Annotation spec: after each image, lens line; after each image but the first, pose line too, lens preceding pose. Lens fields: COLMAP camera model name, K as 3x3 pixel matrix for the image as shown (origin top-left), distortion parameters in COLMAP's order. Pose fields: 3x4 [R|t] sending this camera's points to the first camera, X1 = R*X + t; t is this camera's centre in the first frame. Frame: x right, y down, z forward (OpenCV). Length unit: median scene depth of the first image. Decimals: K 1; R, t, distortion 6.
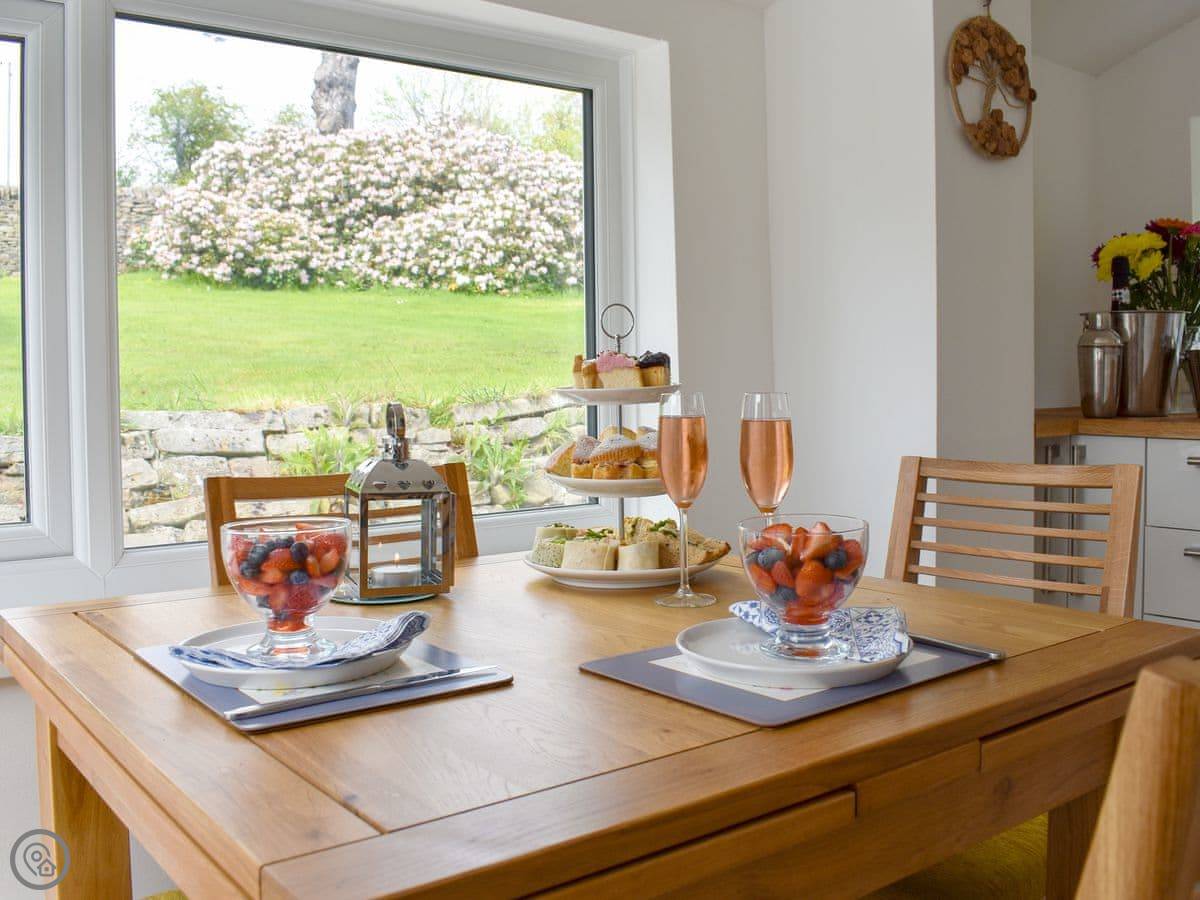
lens RADIAL K [[1138.4, 0, 602.6], [0, 1138.4, 437.0], [0, 0, 1]] dist [-0.089721, 0.000000]
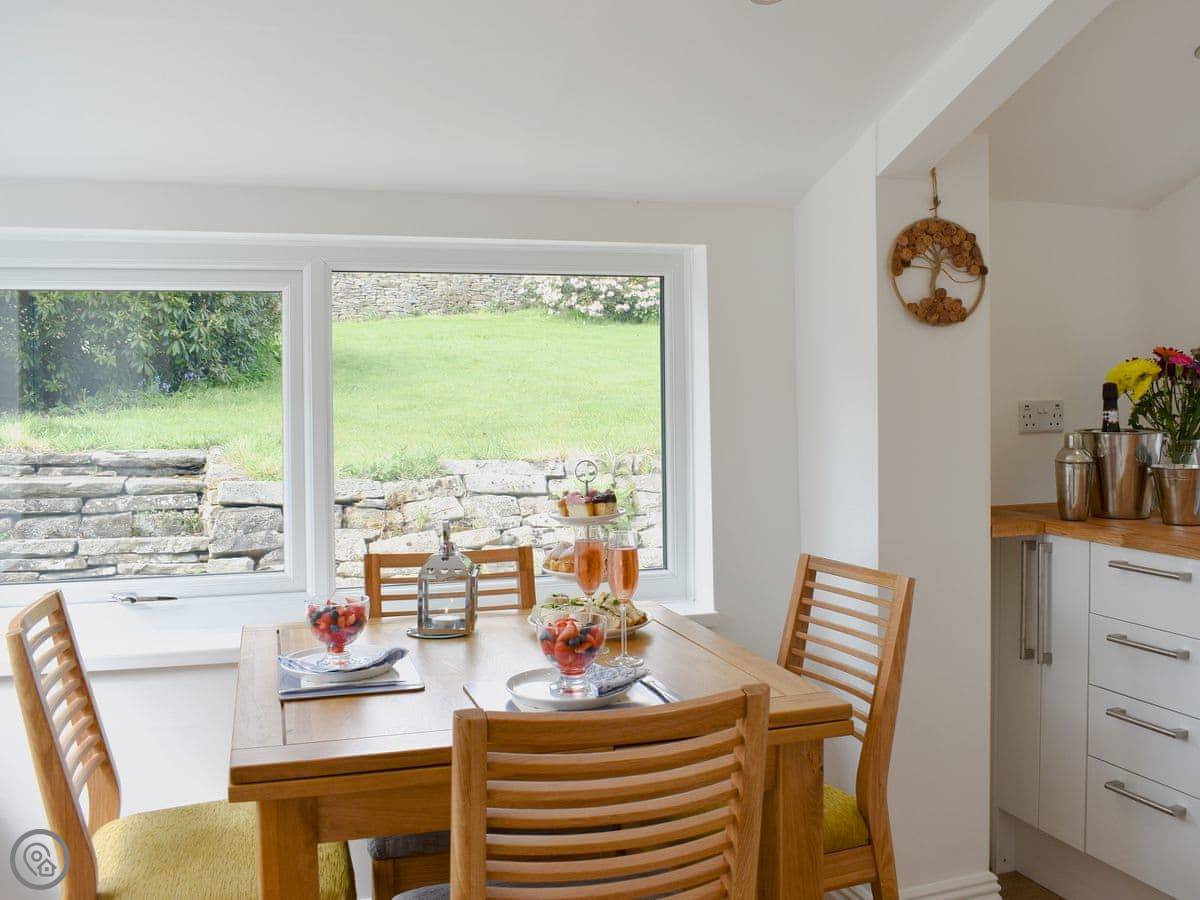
lens RADIAL K [[1057.0, 0, 561.6], [0, 1057.0, 424.8], [0, 0, 1]] dist [-0.070757, -0.015737]
pose [[0.932632, 0.009067, -0.360714, 0.148827], [-0.017881, 0.999617, -0.021105, -0.038976], [0.360385, 0.026134, 0.932438, -0.116235]]
